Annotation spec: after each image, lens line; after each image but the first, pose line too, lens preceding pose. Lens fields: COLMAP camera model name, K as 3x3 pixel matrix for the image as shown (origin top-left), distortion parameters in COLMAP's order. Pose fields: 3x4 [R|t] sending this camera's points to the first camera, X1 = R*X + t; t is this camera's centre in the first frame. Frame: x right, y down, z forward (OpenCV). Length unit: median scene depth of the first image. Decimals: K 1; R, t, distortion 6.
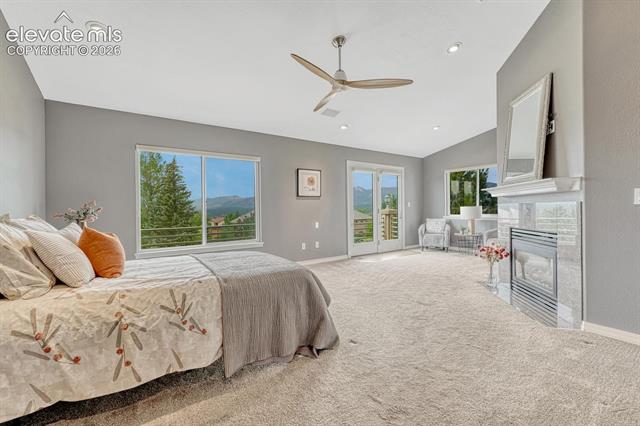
lens RADIAL K [[273.9, 0, 321.2], [0, 273.9, 209.3], [0, 0, 1]] dist [-0.013333, 0.002407]
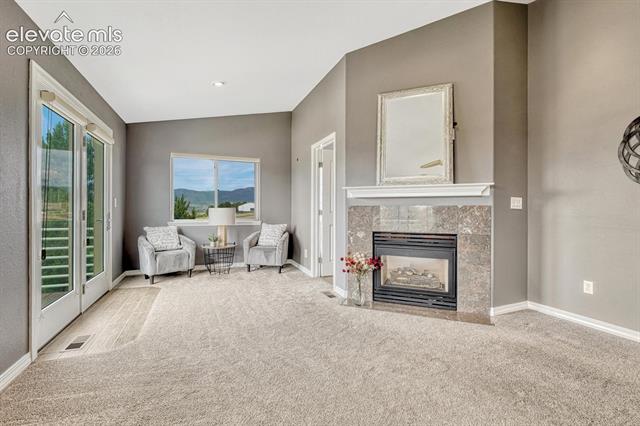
lens RADIAL K [[284.4, 0, 320.0], [0, 284.4, 207.2], [0, 0, 1]] dist [-0.005726, -0.000326]
pose [[0.221412, 0.018753, 0.975000, -0.158378], [-0.003516, 0.999824, -0.018432, 0.000646], [-0.975174, 0.000653, 0.221439, 0.596169]]
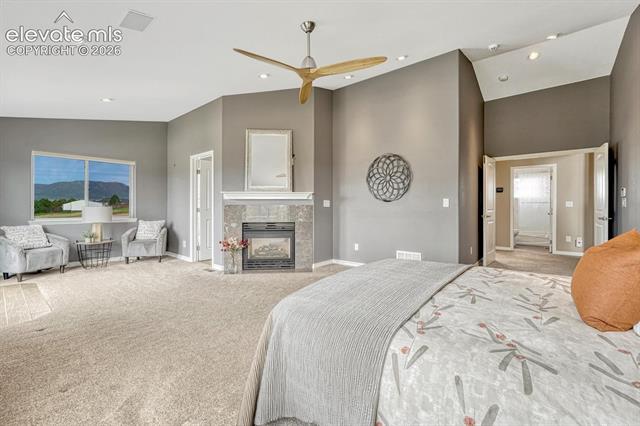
lens RADIAL K [[273.9, 0, 324.8], [0, 273.9, 208.0], [0, 0, 1]] dist [-0.013333, 0.002407]
pose [[-0.269611, 0.010331, 0.962914, -0.416961], [0.005395, 0.999943, -0.009218, 0.004527], [-0.962954, 0.002709, -0.269651, 0.602686]]
